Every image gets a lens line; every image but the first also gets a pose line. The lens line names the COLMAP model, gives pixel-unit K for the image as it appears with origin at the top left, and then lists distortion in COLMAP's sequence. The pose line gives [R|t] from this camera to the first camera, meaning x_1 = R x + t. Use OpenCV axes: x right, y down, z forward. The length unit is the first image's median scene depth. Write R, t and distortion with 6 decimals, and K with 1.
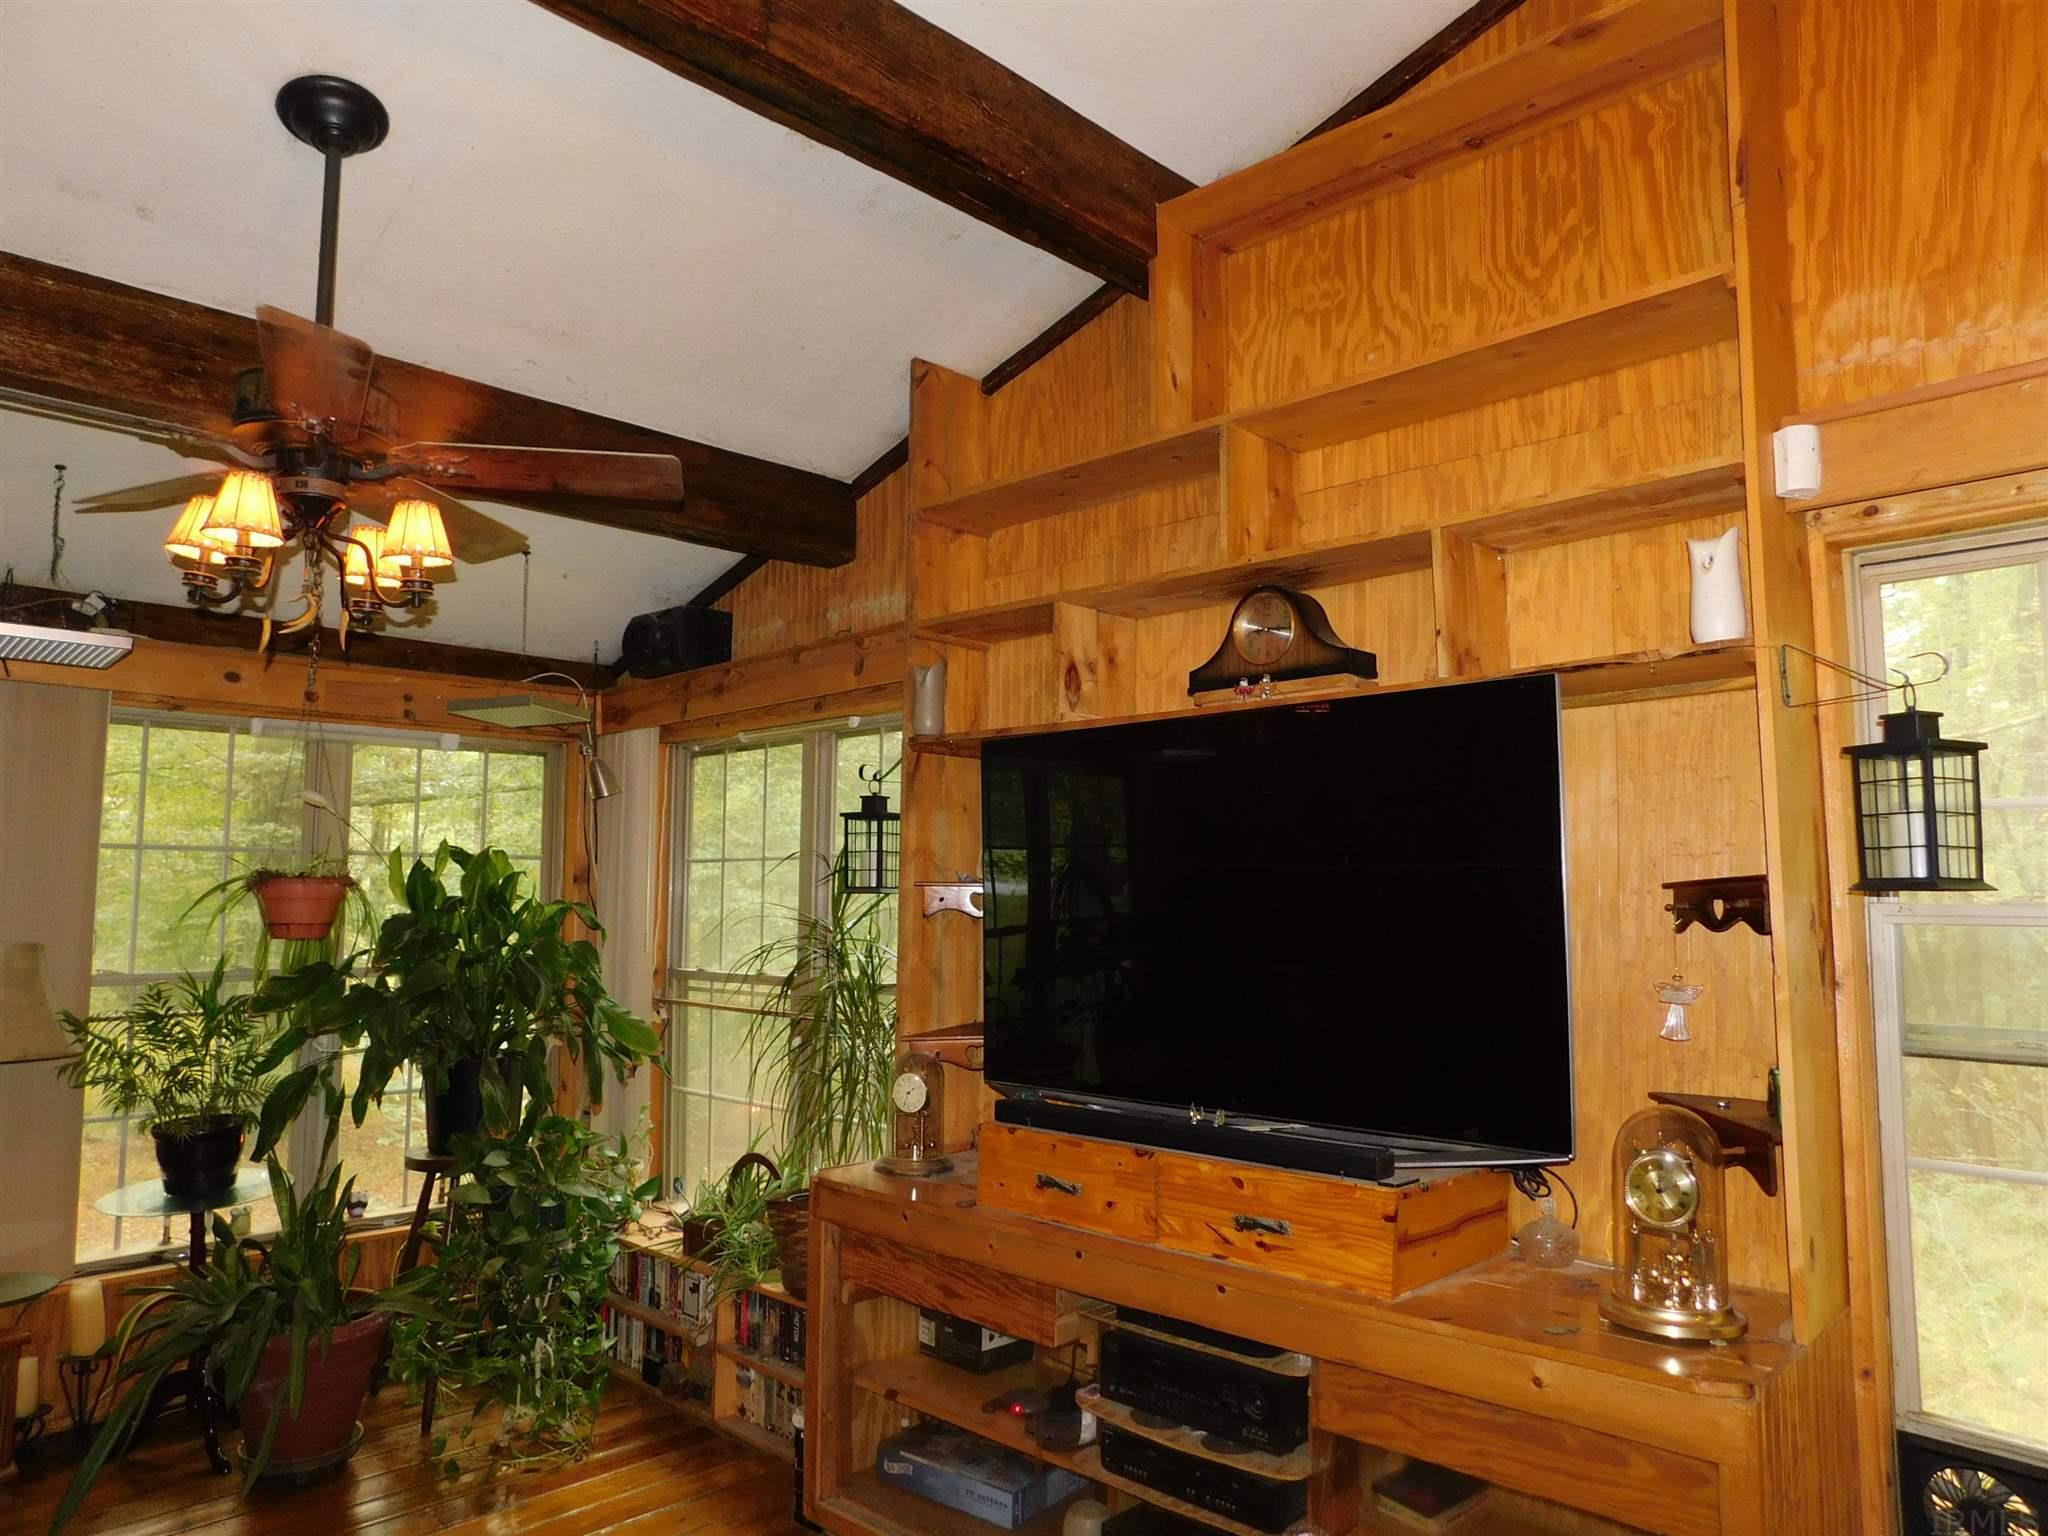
lens RADIAL K [[1379.9, 0, 1008.3], [0, 1379.9, 775.5], [0, 0, 1]] dist [-0.045574, 0.027160]
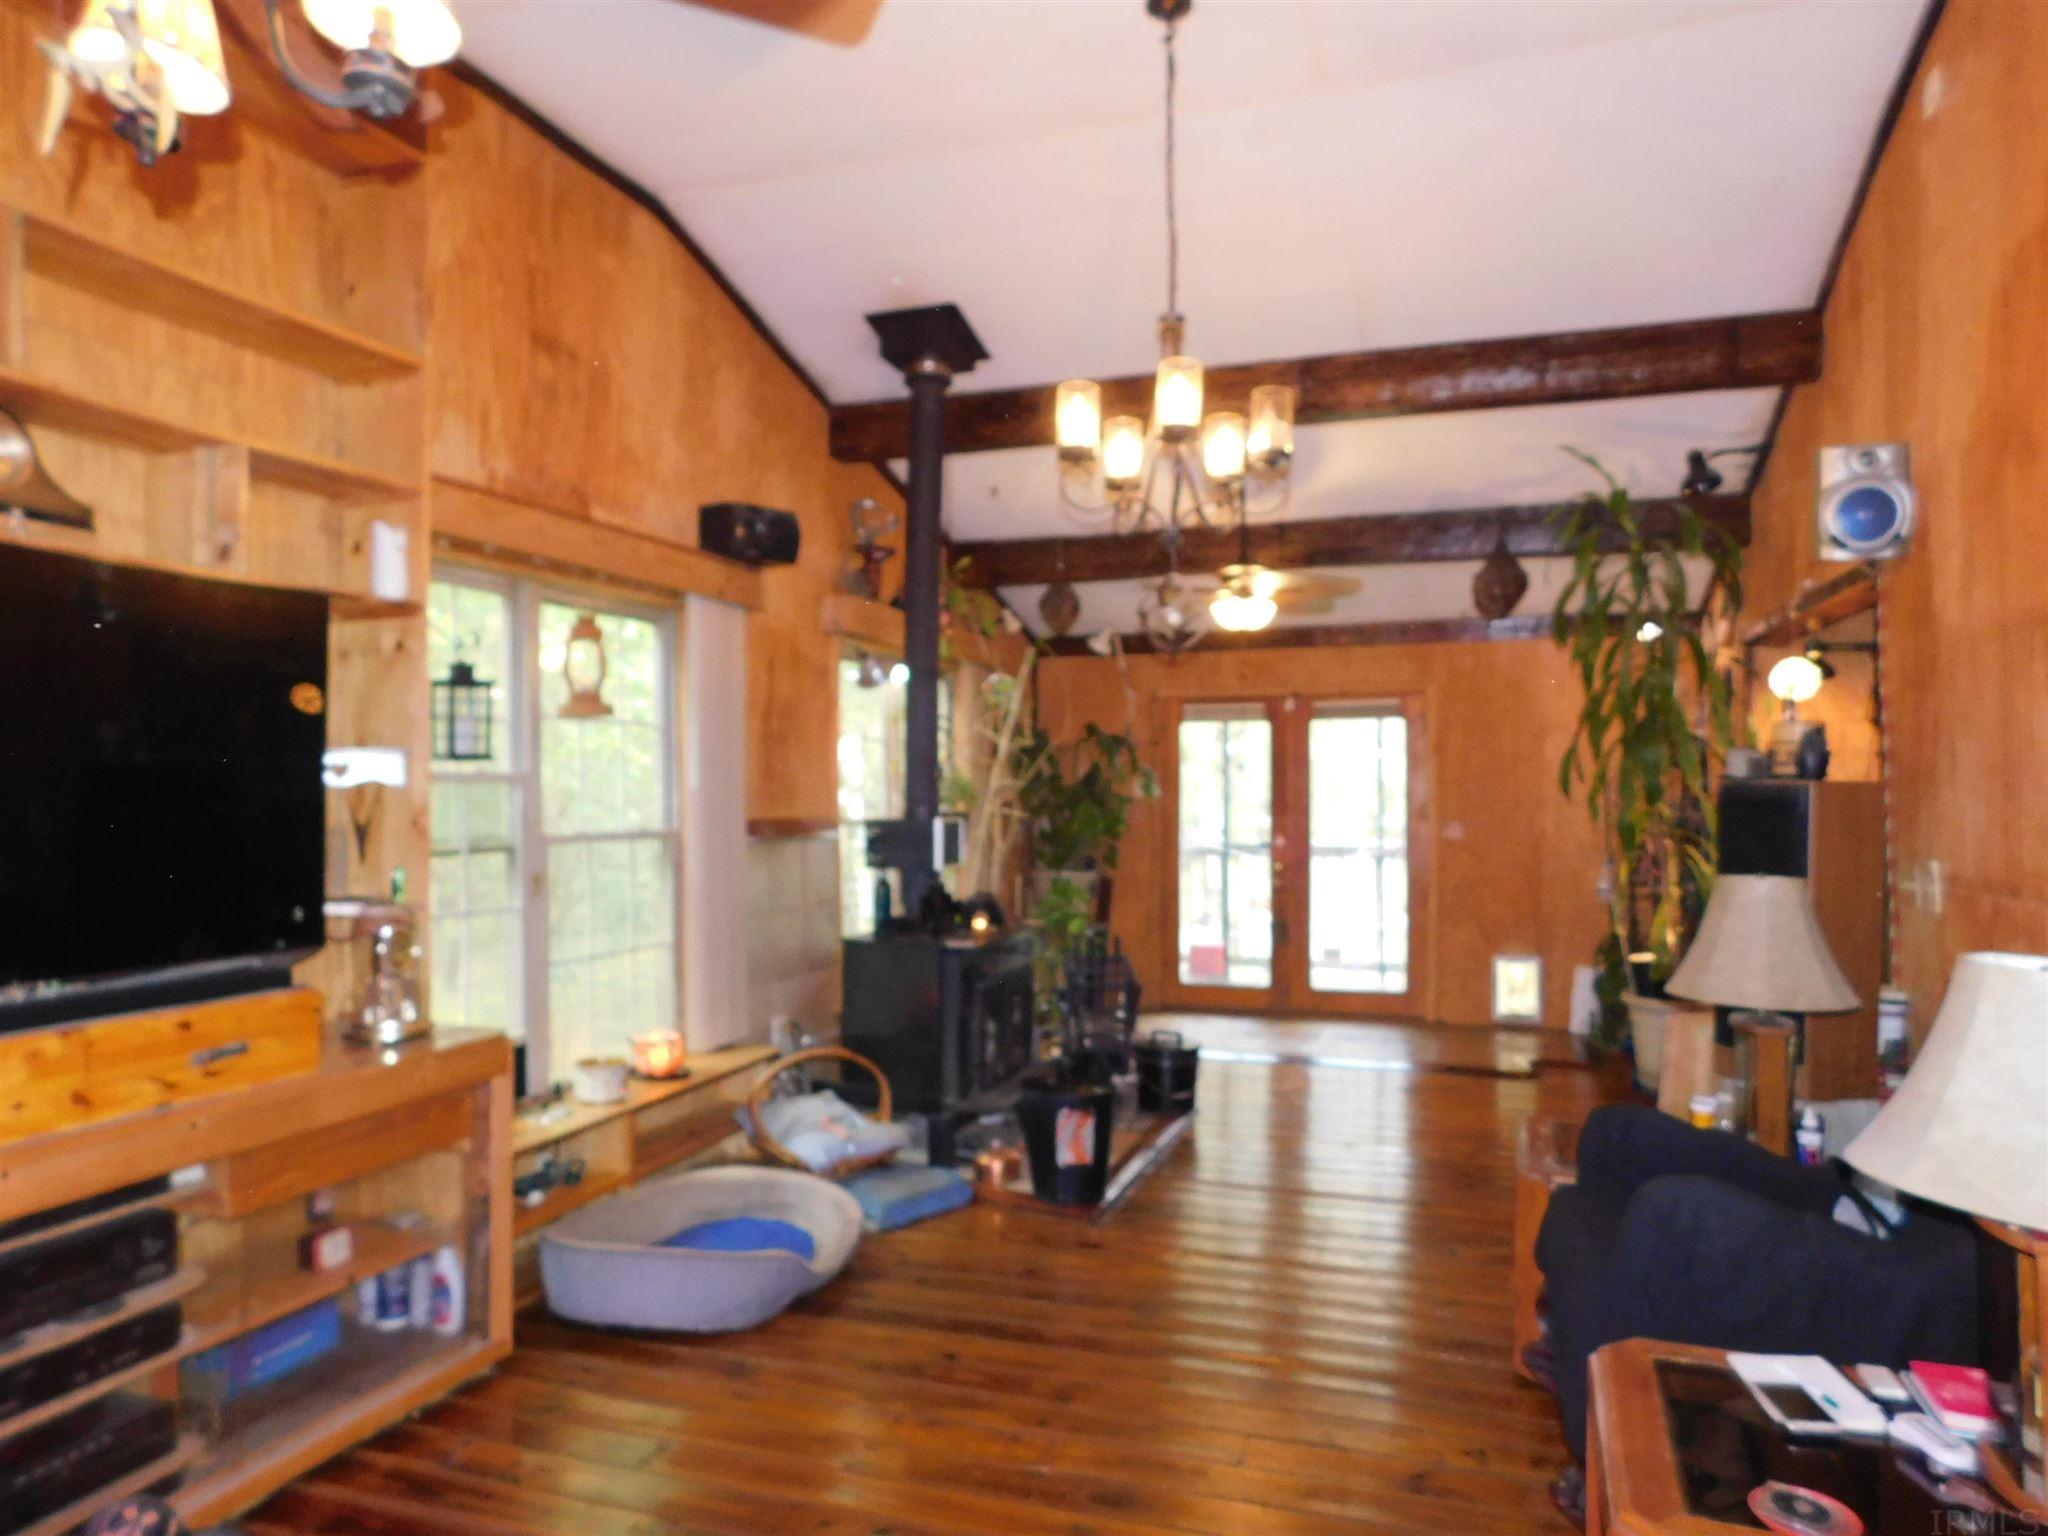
lens RADIAL K [[1379.9, 0, 1024.4], [0, 1379.9, 772.8], [0, 0, 1]] dist [-0.045574, 0.027160]
pose [[-0.447753, -0.008157, 0.894120, -0.919944], [-0.100390, 0.994095, -0.041204, 0.070901], [-0.888504, -0.108210, -0.445928, 0.796193]]
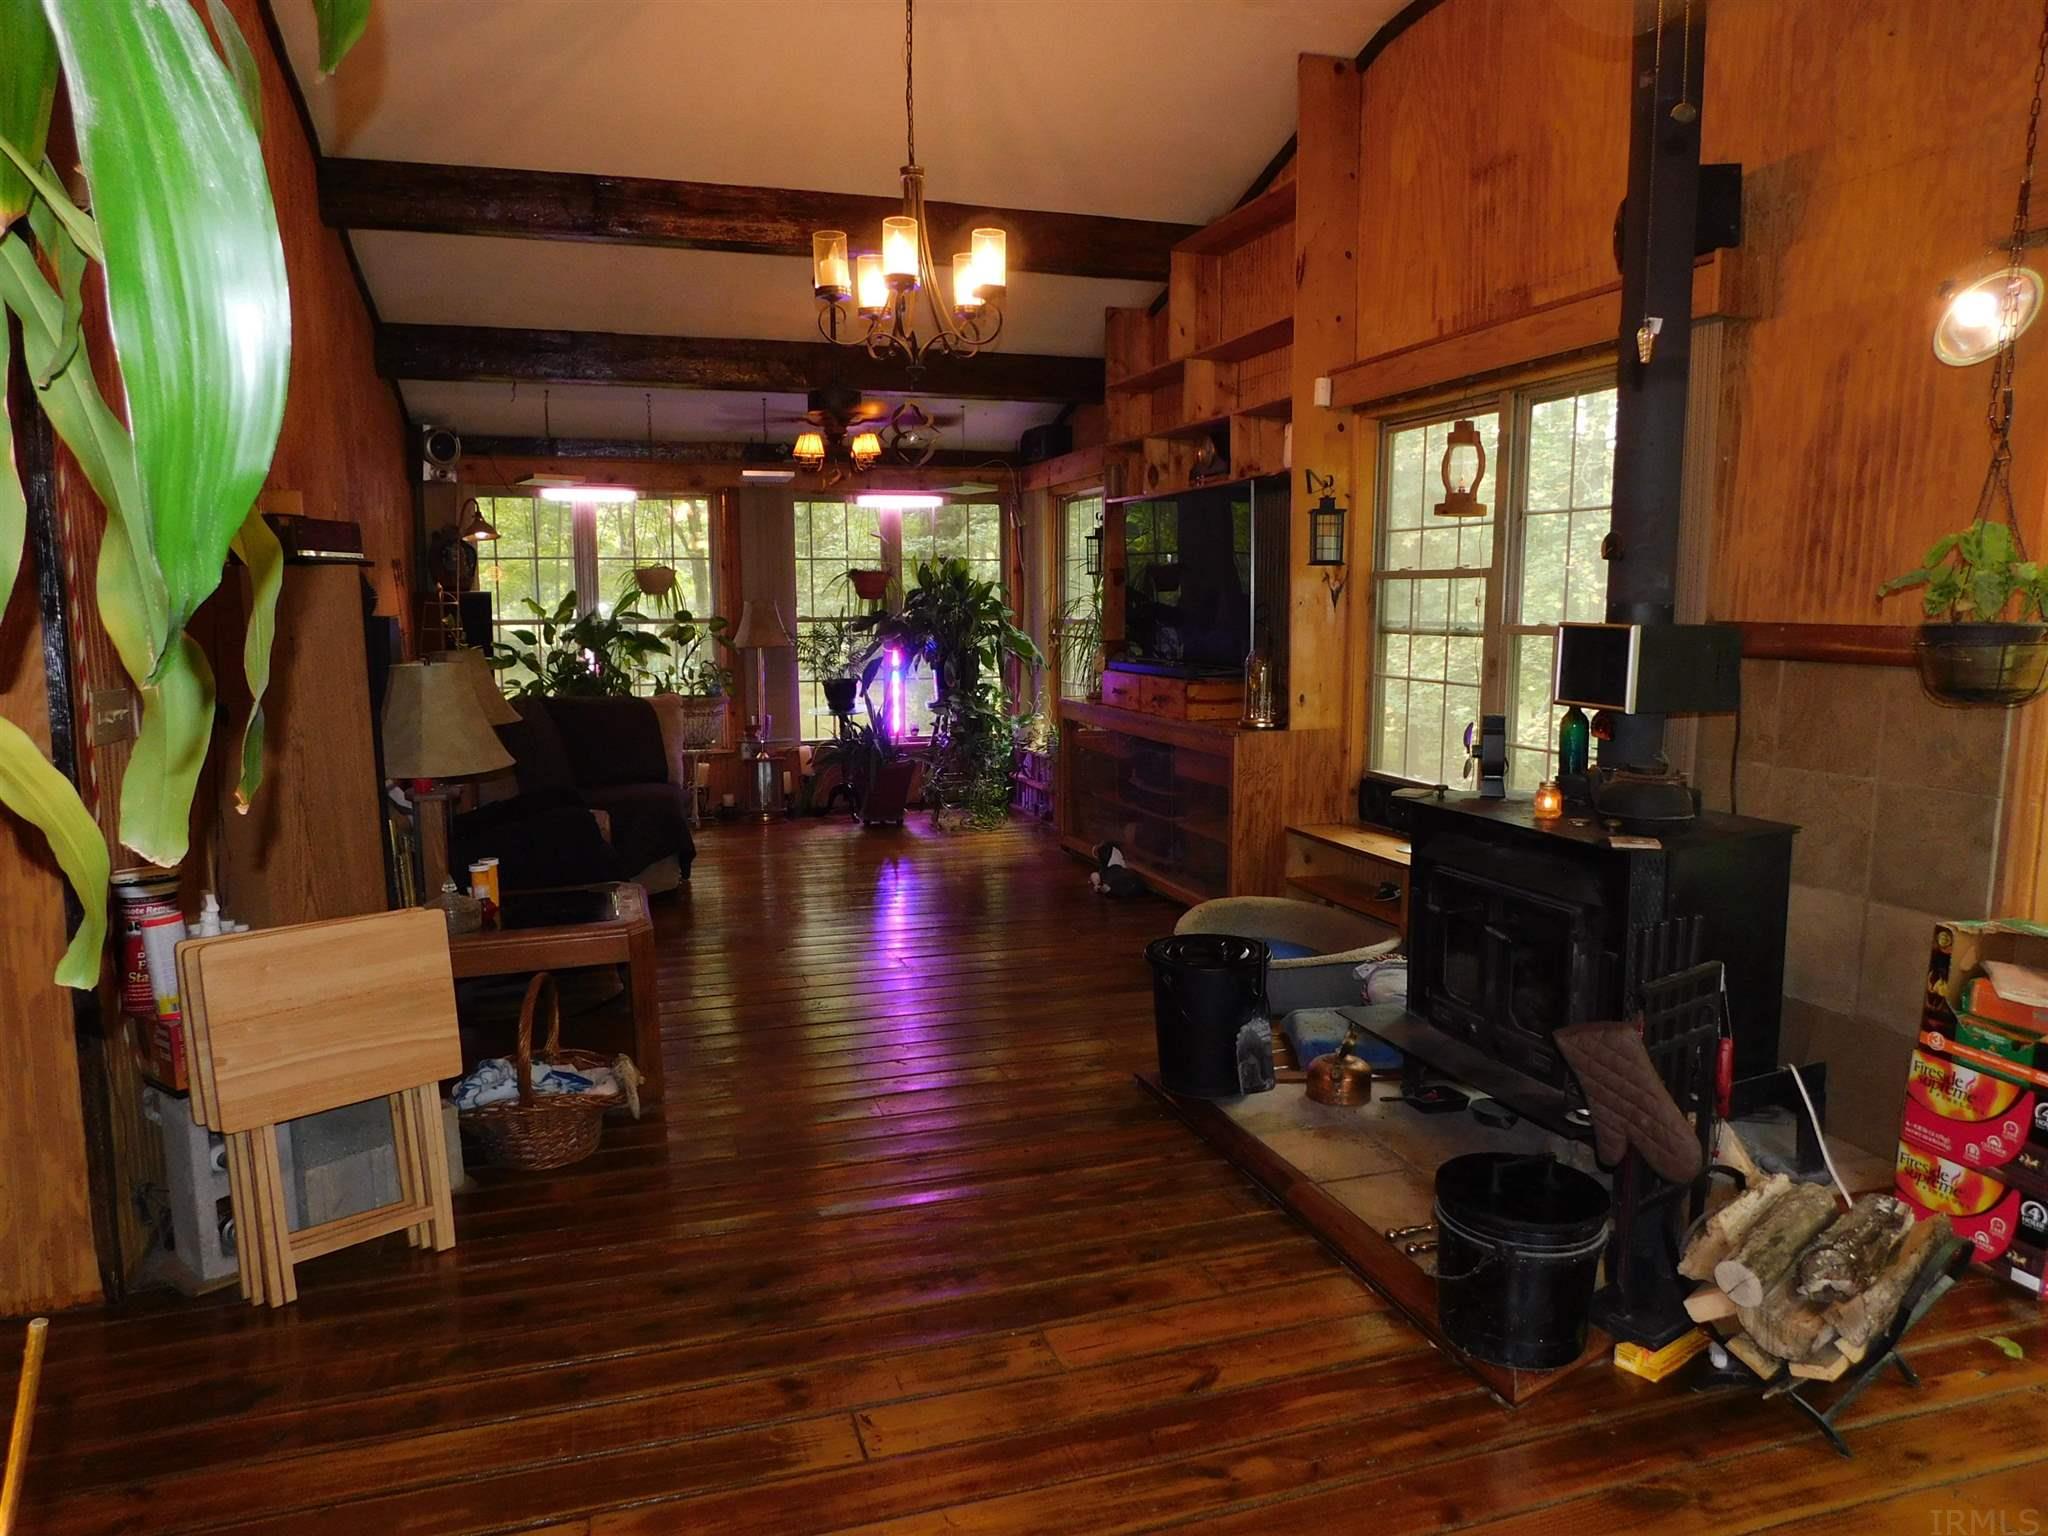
lens RADIAL K [[1379.9, 0, 1016.6], [0, 1379.9, 771.9], [0, 0, 1]] dist [-0.045574, 0.027160]
pose [[0.890896, 0.048543, -0.451605, 0.794773], [0.049897, 0.977795, 0.203536, -0.057452], [0.451457, -0.203863, 0.868692, -1.005455]]
